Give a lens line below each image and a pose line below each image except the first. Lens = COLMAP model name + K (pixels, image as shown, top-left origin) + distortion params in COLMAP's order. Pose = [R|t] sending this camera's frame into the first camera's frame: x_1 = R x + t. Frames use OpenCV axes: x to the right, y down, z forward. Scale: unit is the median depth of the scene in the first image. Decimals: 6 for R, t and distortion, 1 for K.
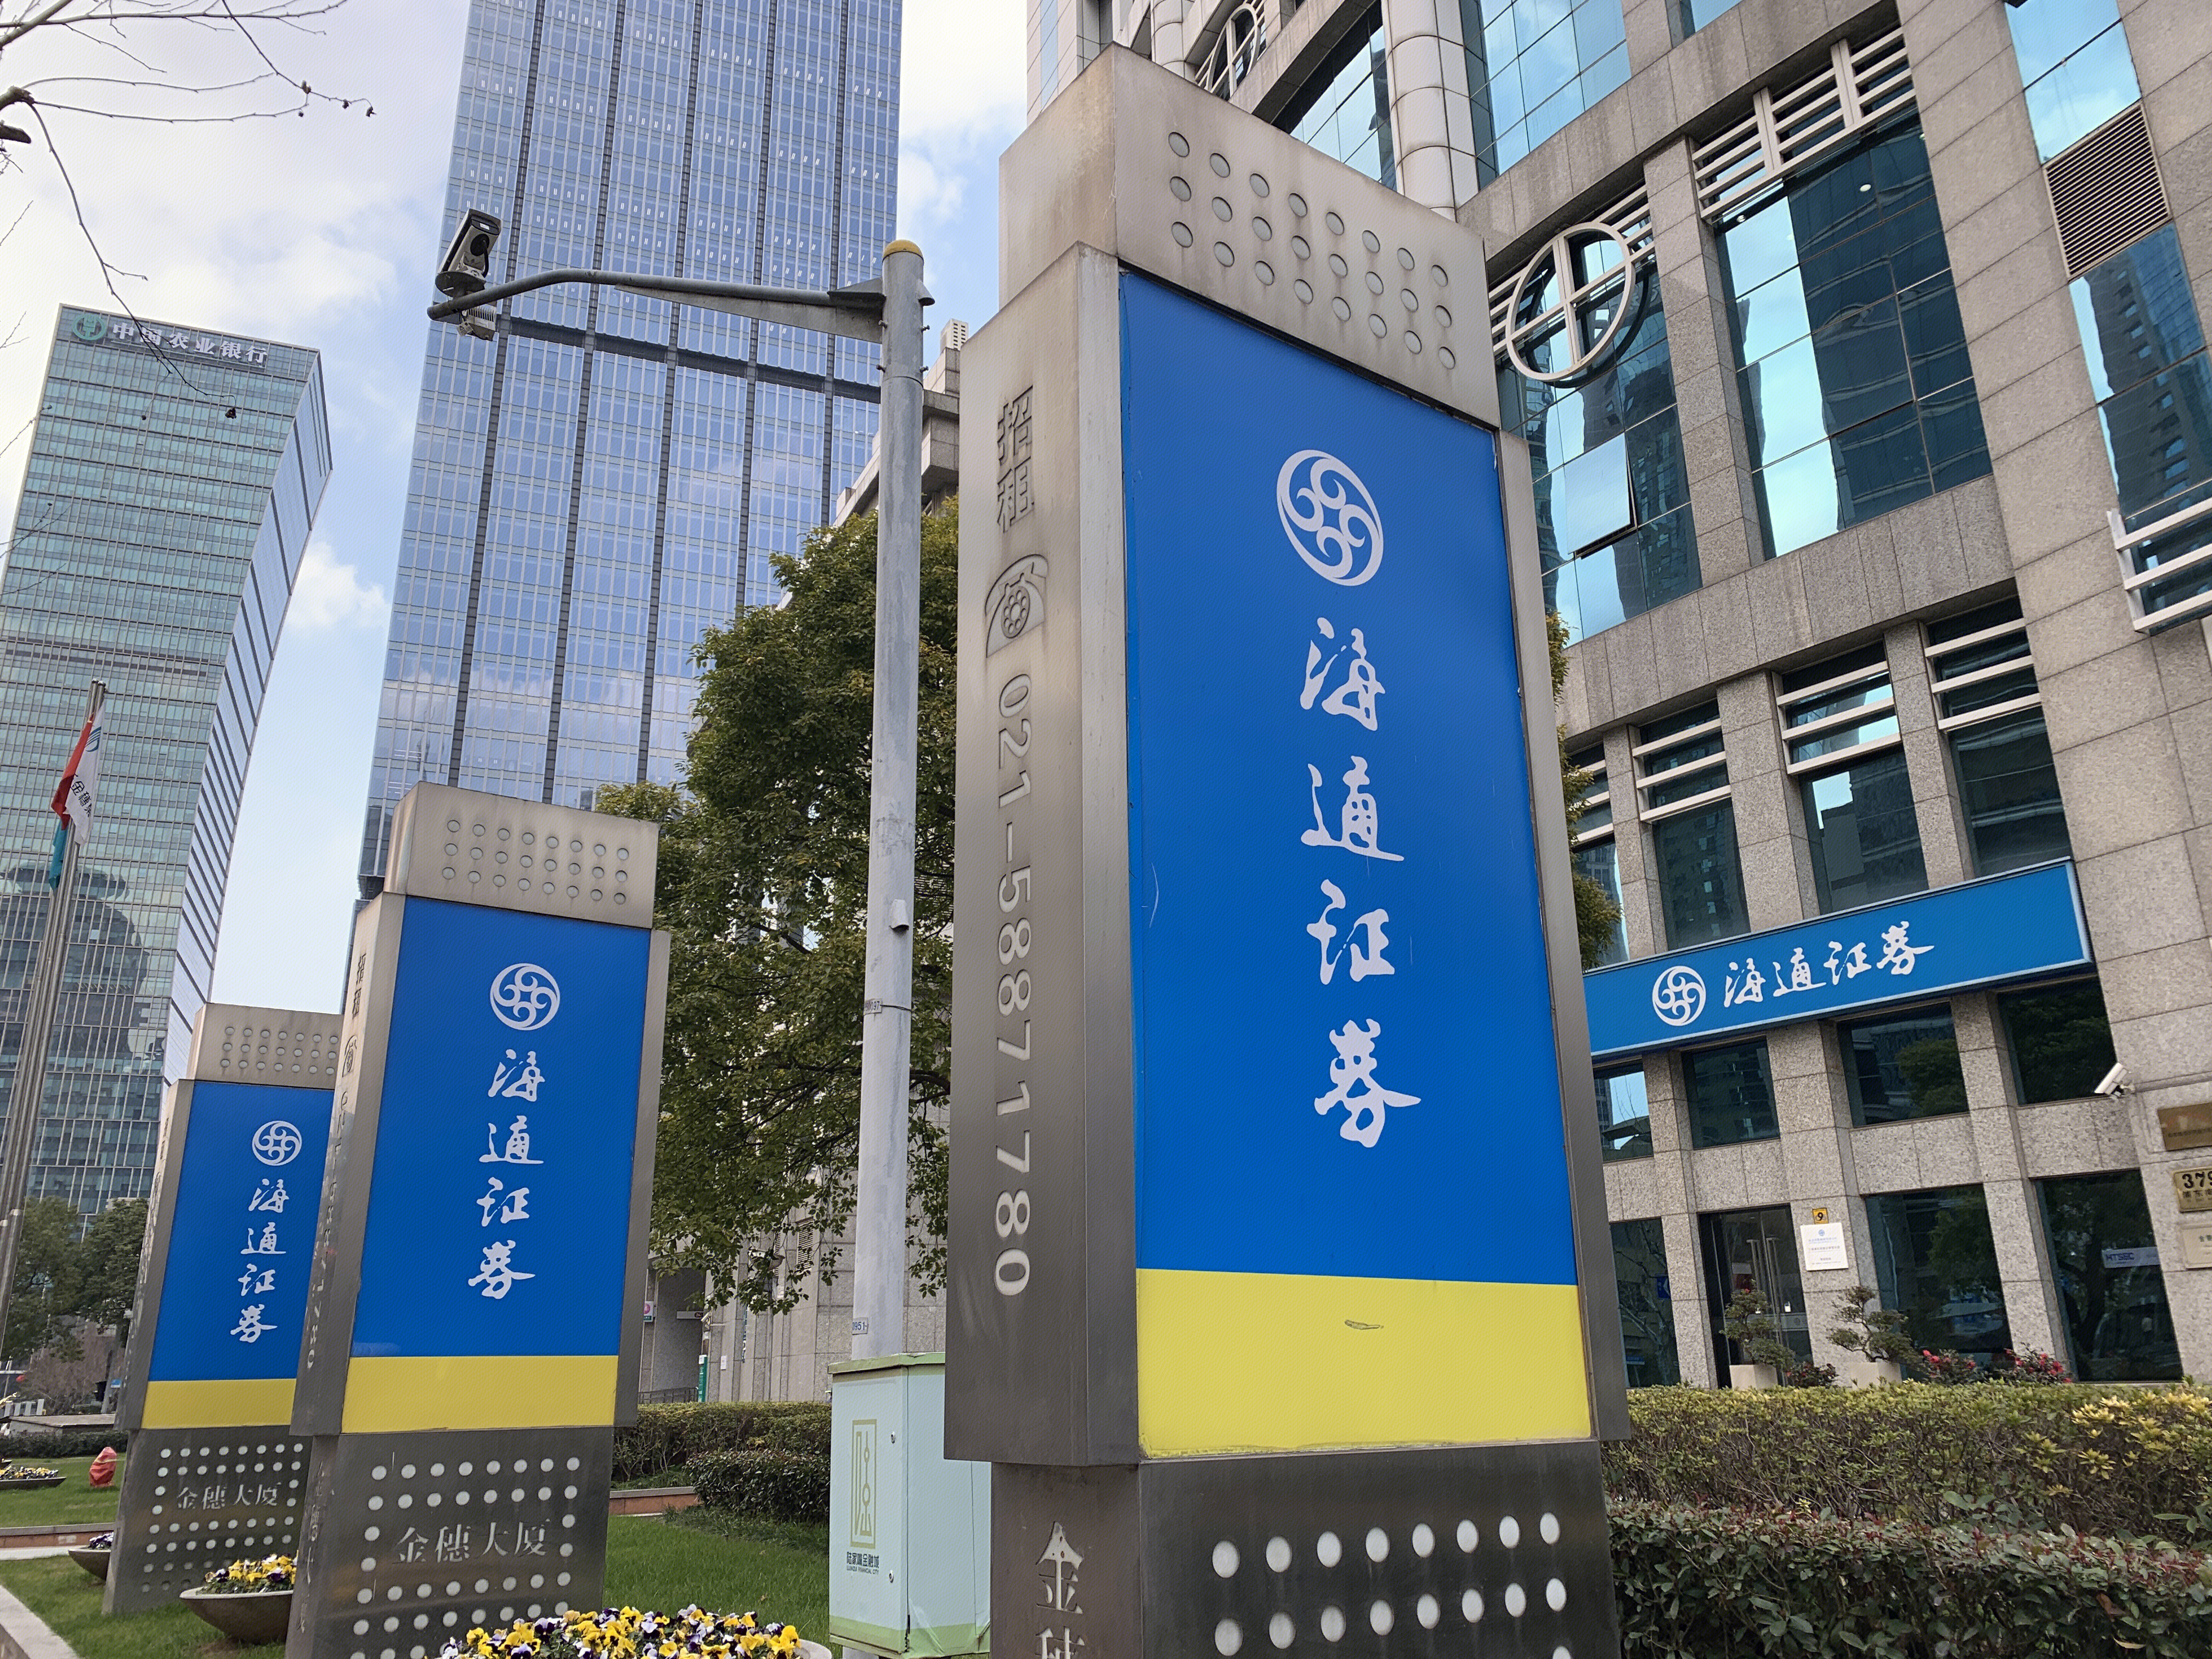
lens RADIAL K [[1678.5, 0, 1106.0], [0, 1678.5, 829.5], [0, 0, 1]] dist [0.002451, -0.001894]
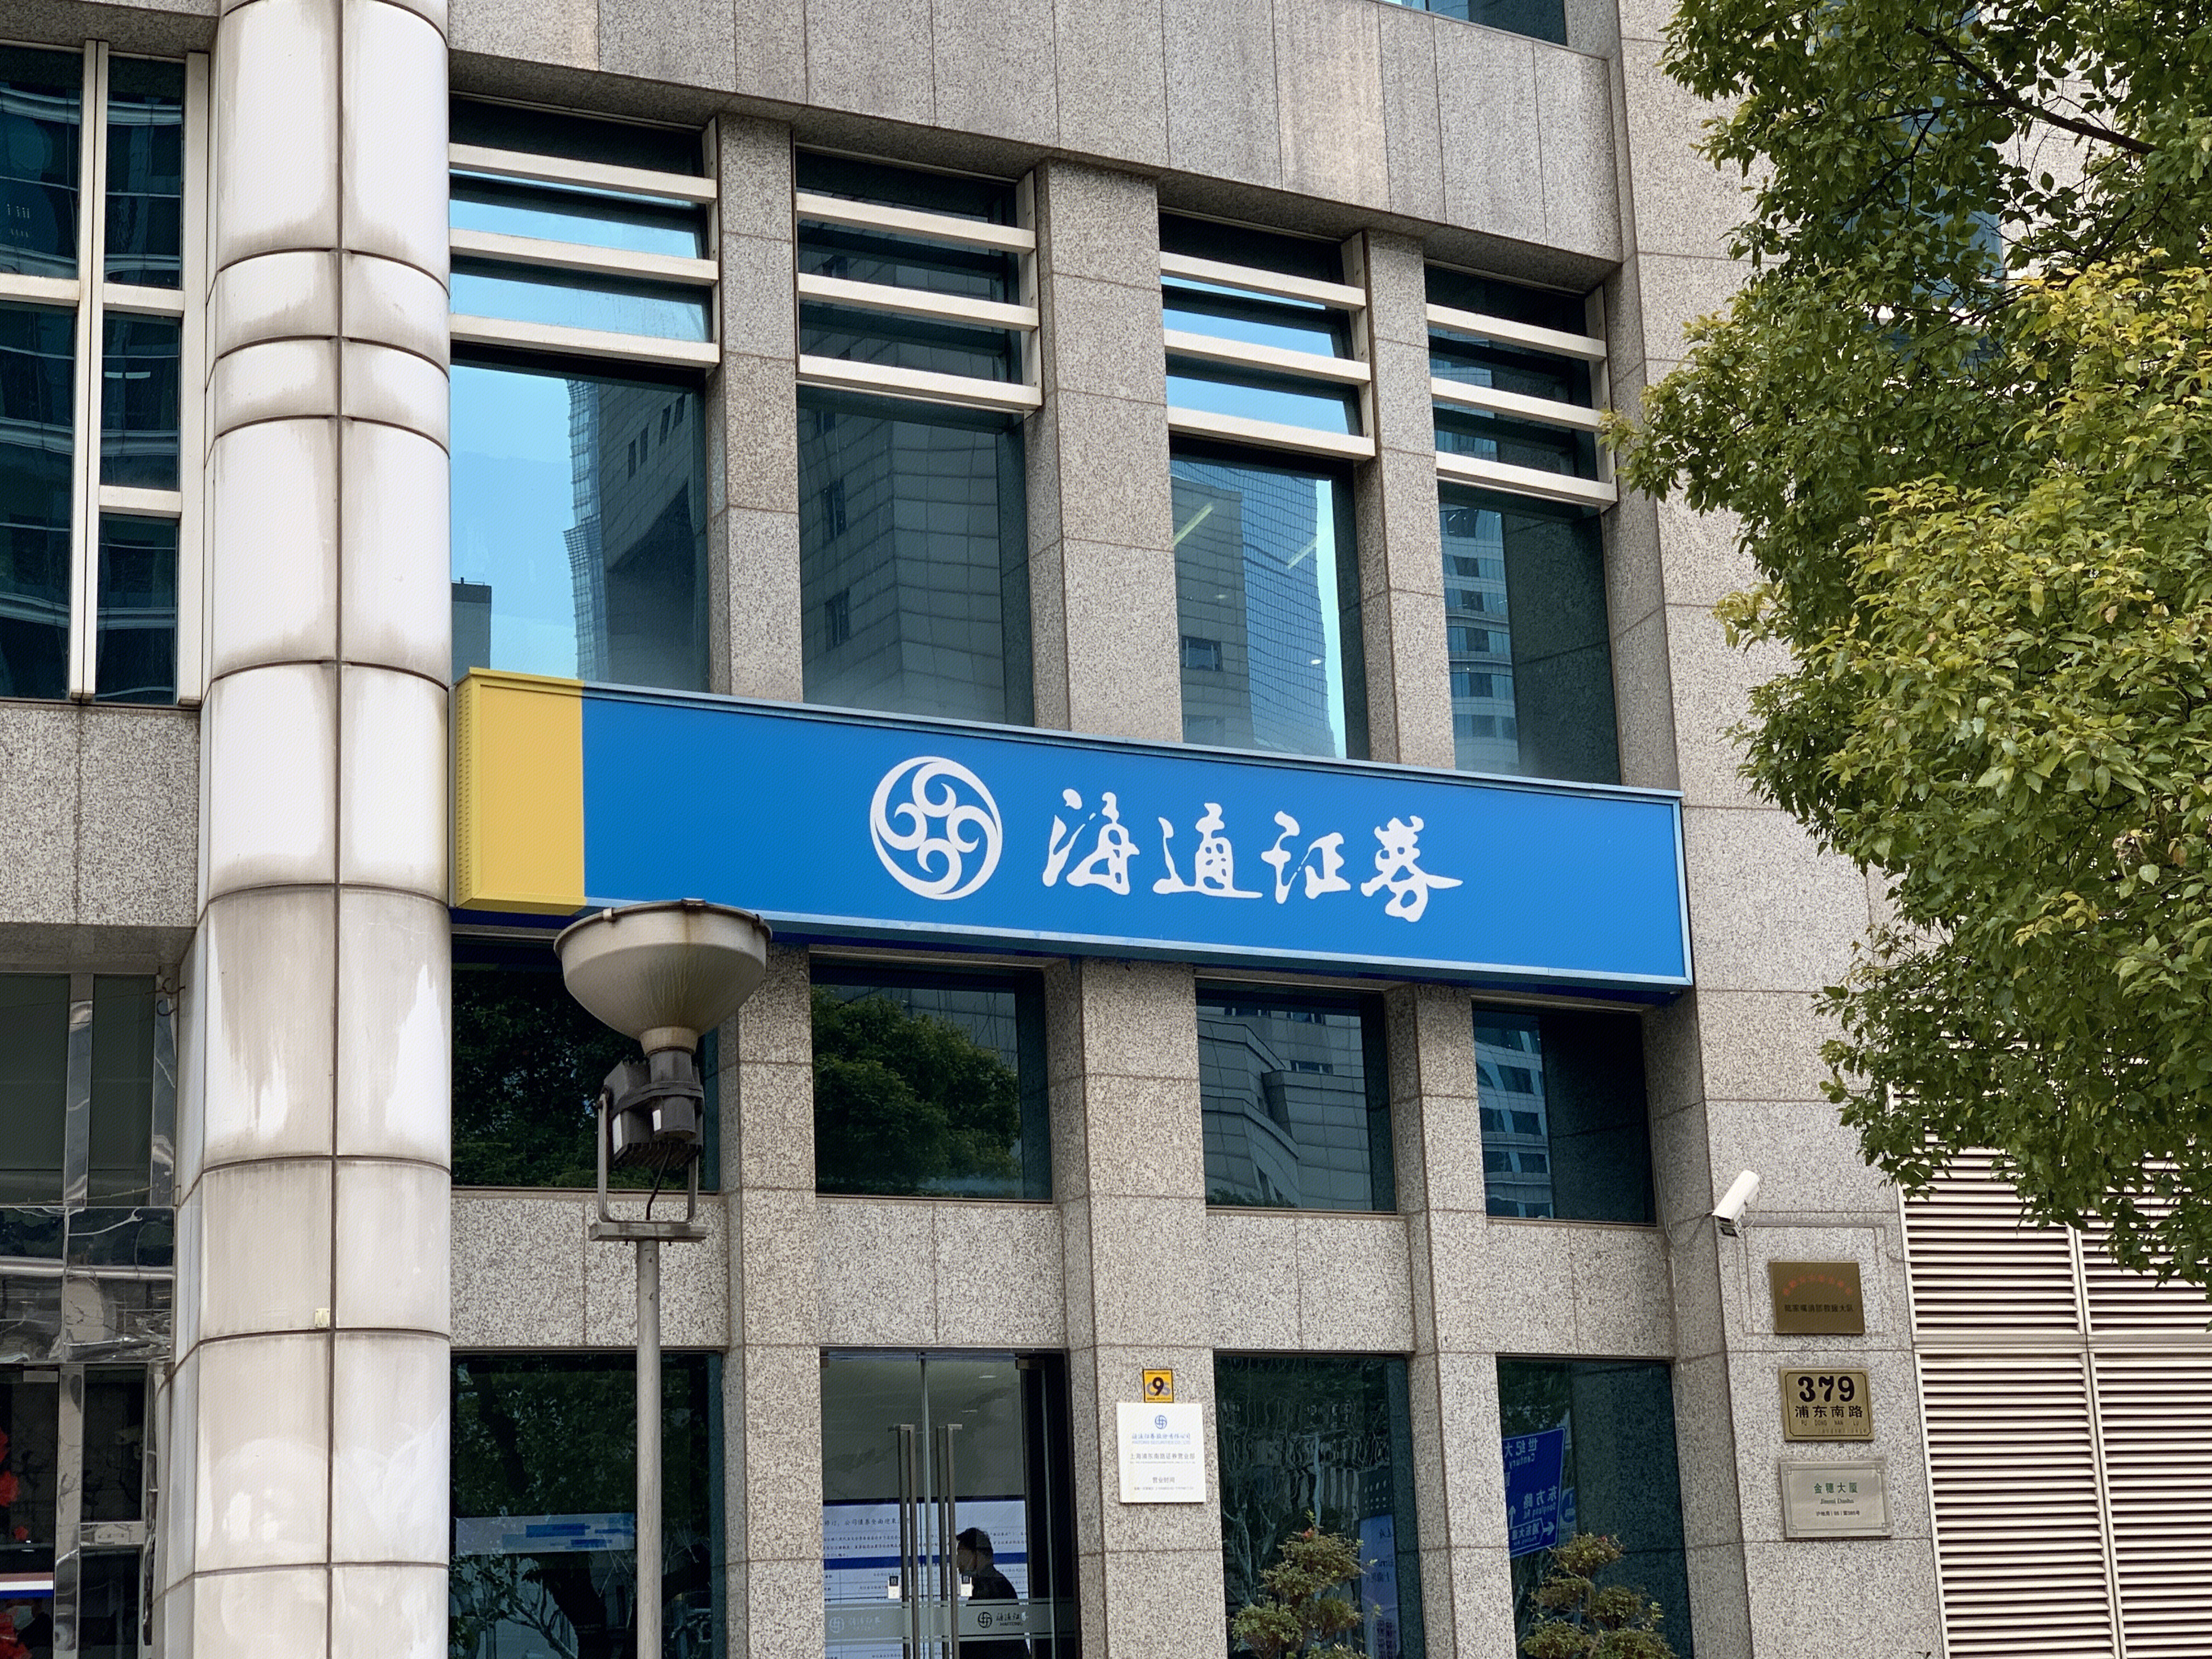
lens RADIAL K [[3746.4, 0, 1106.0], [0, 3746.4, 829.5], [0, 0, 1]] dist [0.044497, 0.261991]
pose [[0.152476, 0.239126, 0.958942, -0.561415], [-0.273099, 0.942702, -0.191652, 0.280802], [-0.949825, -0.232664, 0.209045, 0.823810]]
